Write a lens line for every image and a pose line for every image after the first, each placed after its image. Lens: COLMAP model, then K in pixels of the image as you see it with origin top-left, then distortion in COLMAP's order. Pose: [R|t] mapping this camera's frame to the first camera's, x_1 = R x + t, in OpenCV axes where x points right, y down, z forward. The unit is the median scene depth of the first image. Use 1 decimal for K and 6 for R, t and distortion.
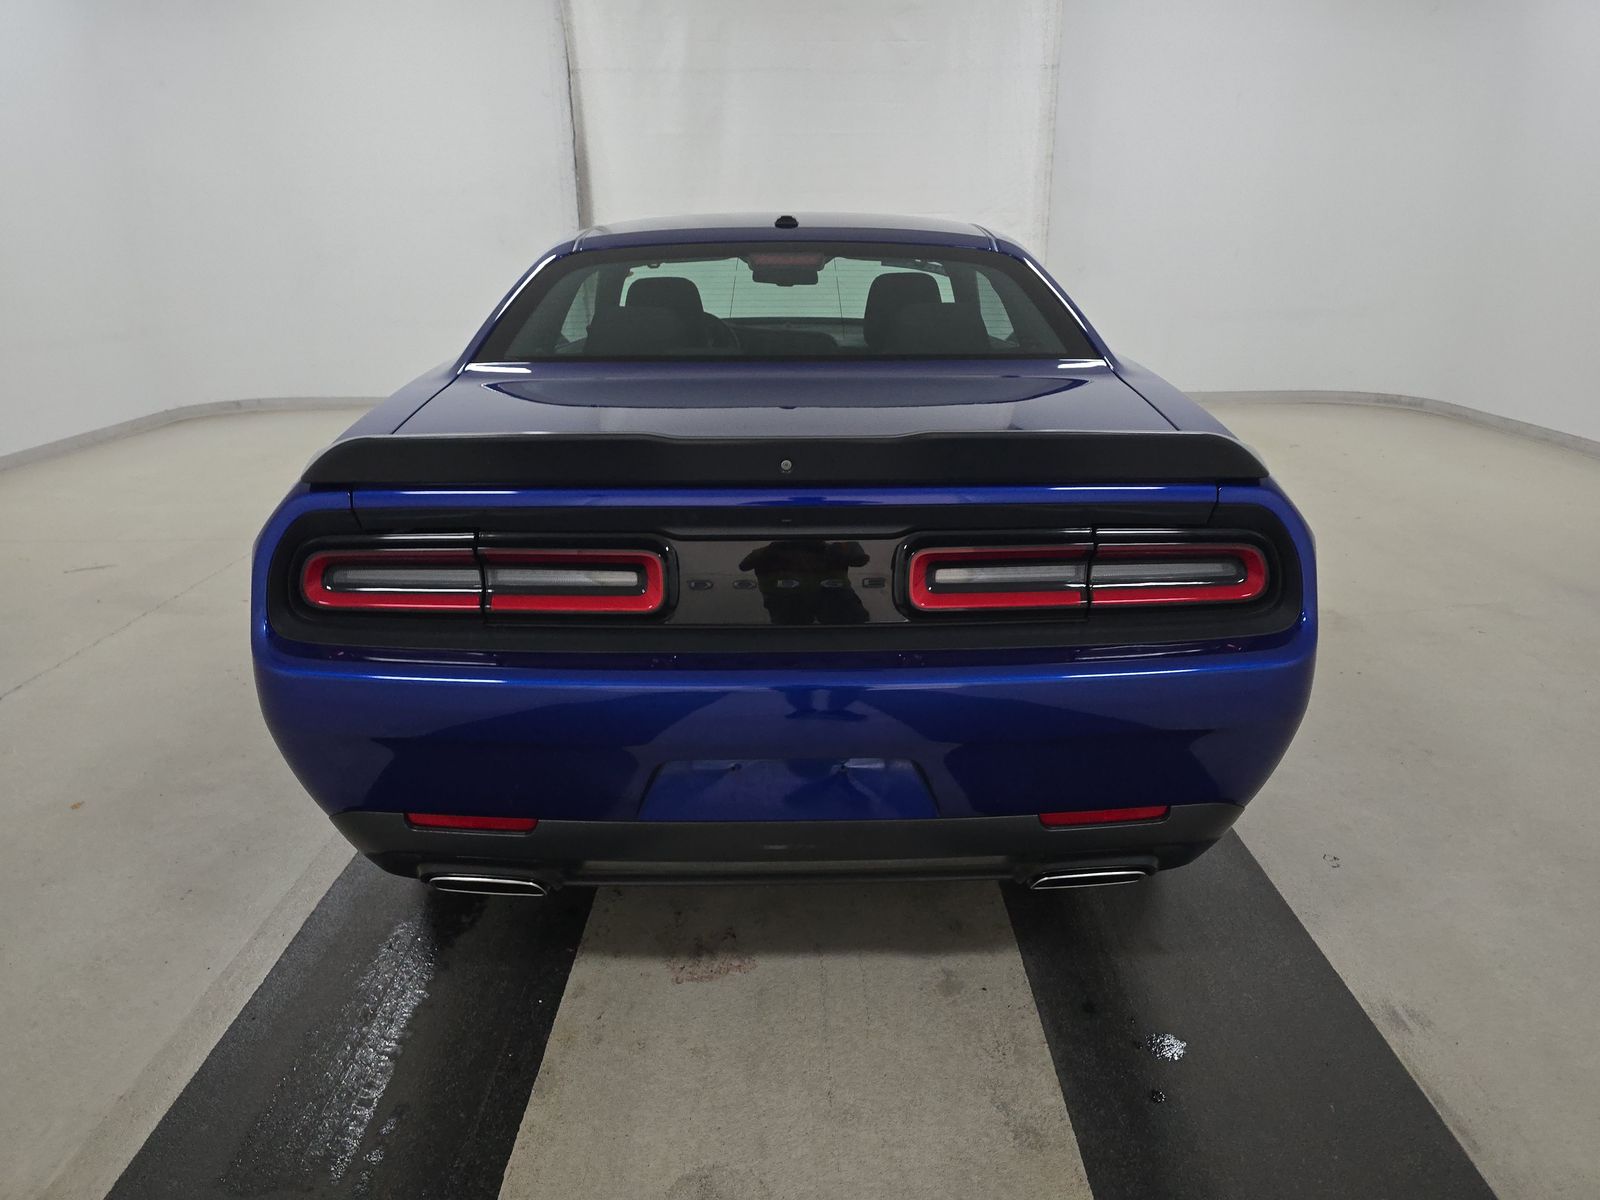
lens RADIAL K [[1105.7, 0, 803.9], [0, 1105.7, 579.6], [0, 0, 1]] dist [0.028036, -0.026825]
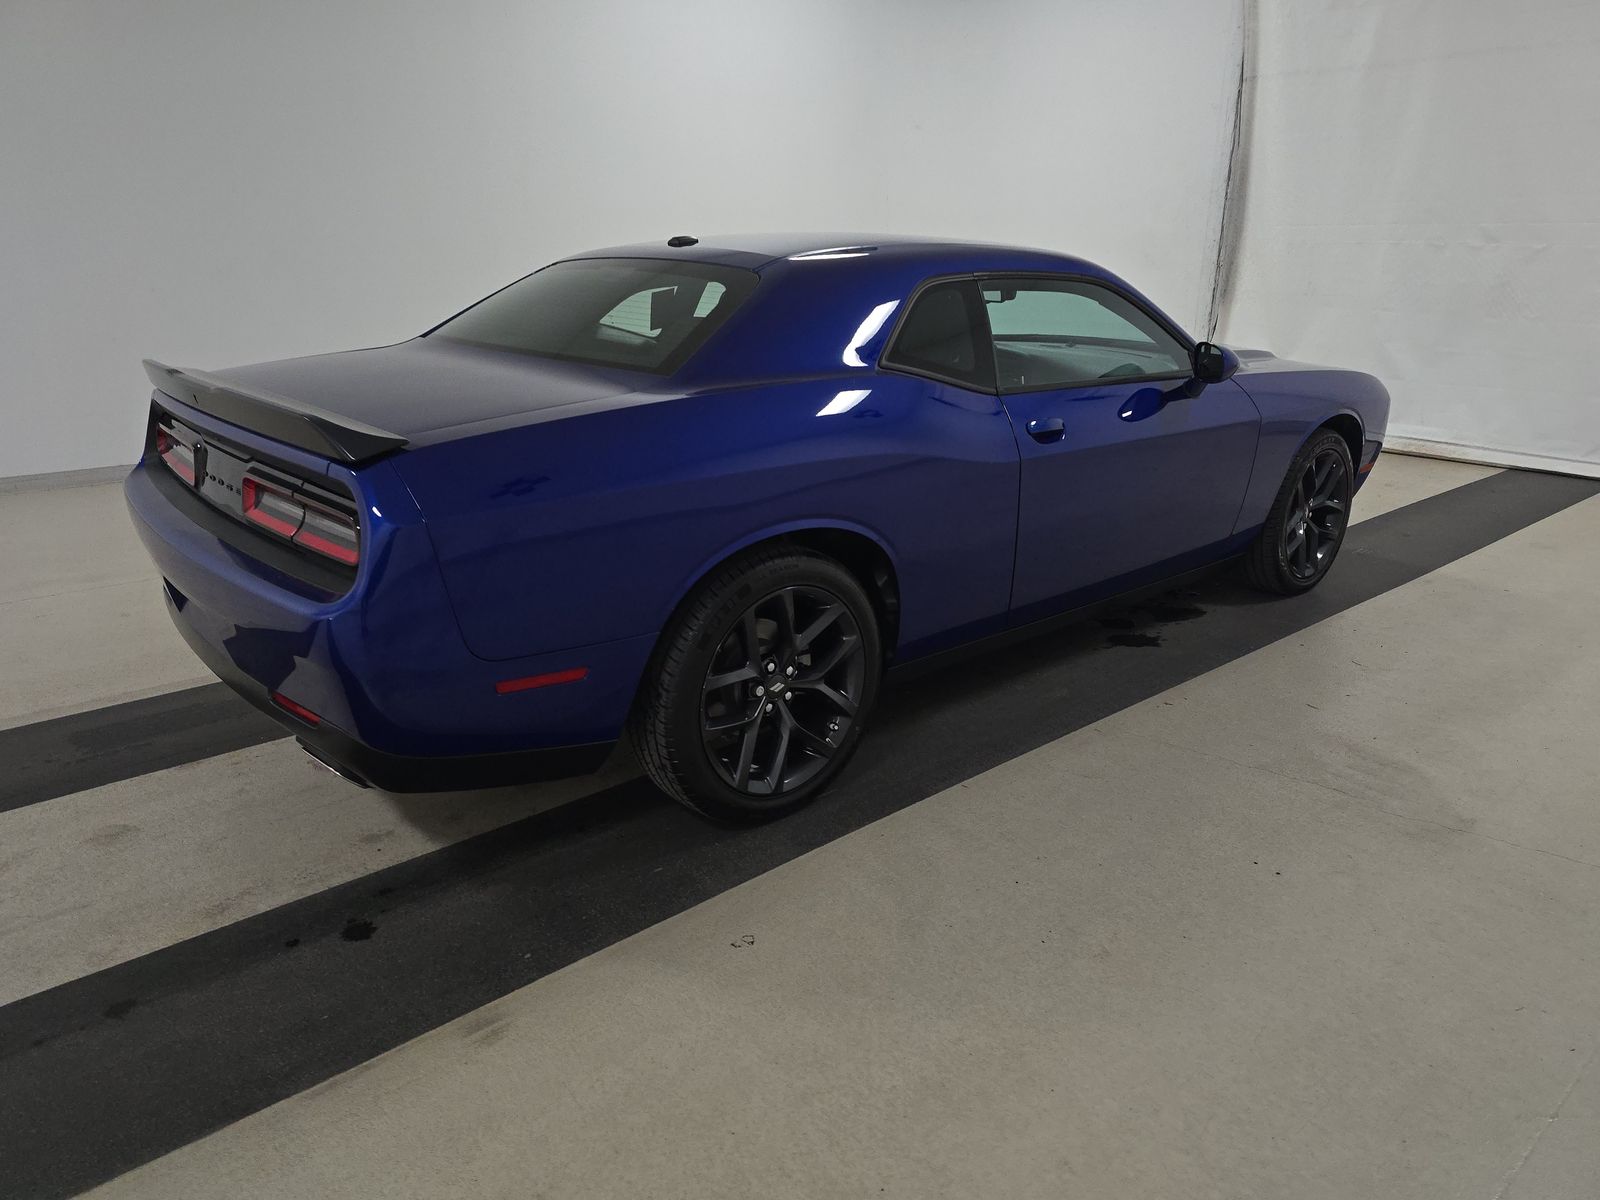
lens RADIAL K [[1065.2, 0, 800.0], [0, 1065.2, 600.0], [0, 0, 1]] dist [0.005072, -0.000660]
pose [[0.650145, 0.234971, -0.722565, 1.277881], [-0.222561, 0.968162, 0.114582, -0.155526], [0.726484, 0.086320, 0.681741, 0.483548]]
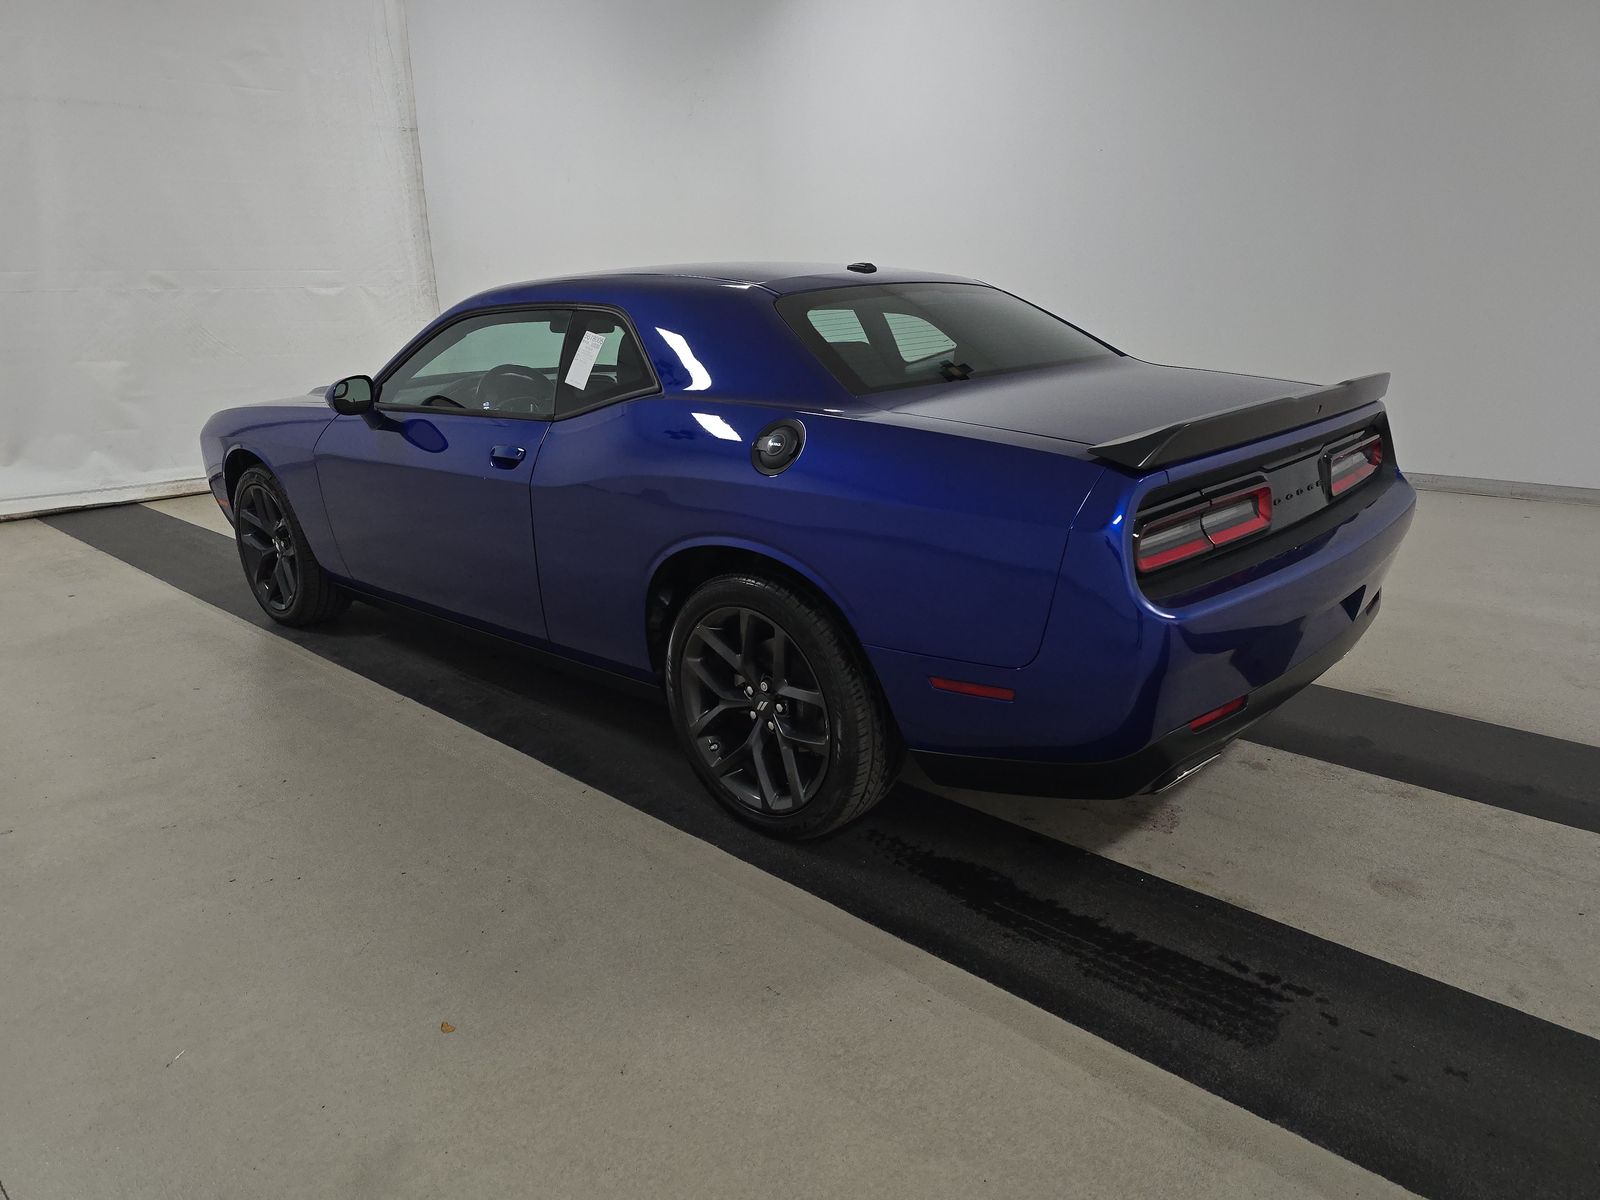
lens RADIAL K [[1108.4, 0, 835.2], [0, 1108.4, 531.4], [0, 0, 1]] dist [0.021290, -0.000973]
pose [[0.671728, -0.172921, 0.720333, -1.243894], [0.238762, 0.971022, 0.010450, -0.086294], [-0.701266, 0.164968, 0.693550, 0.309254]]
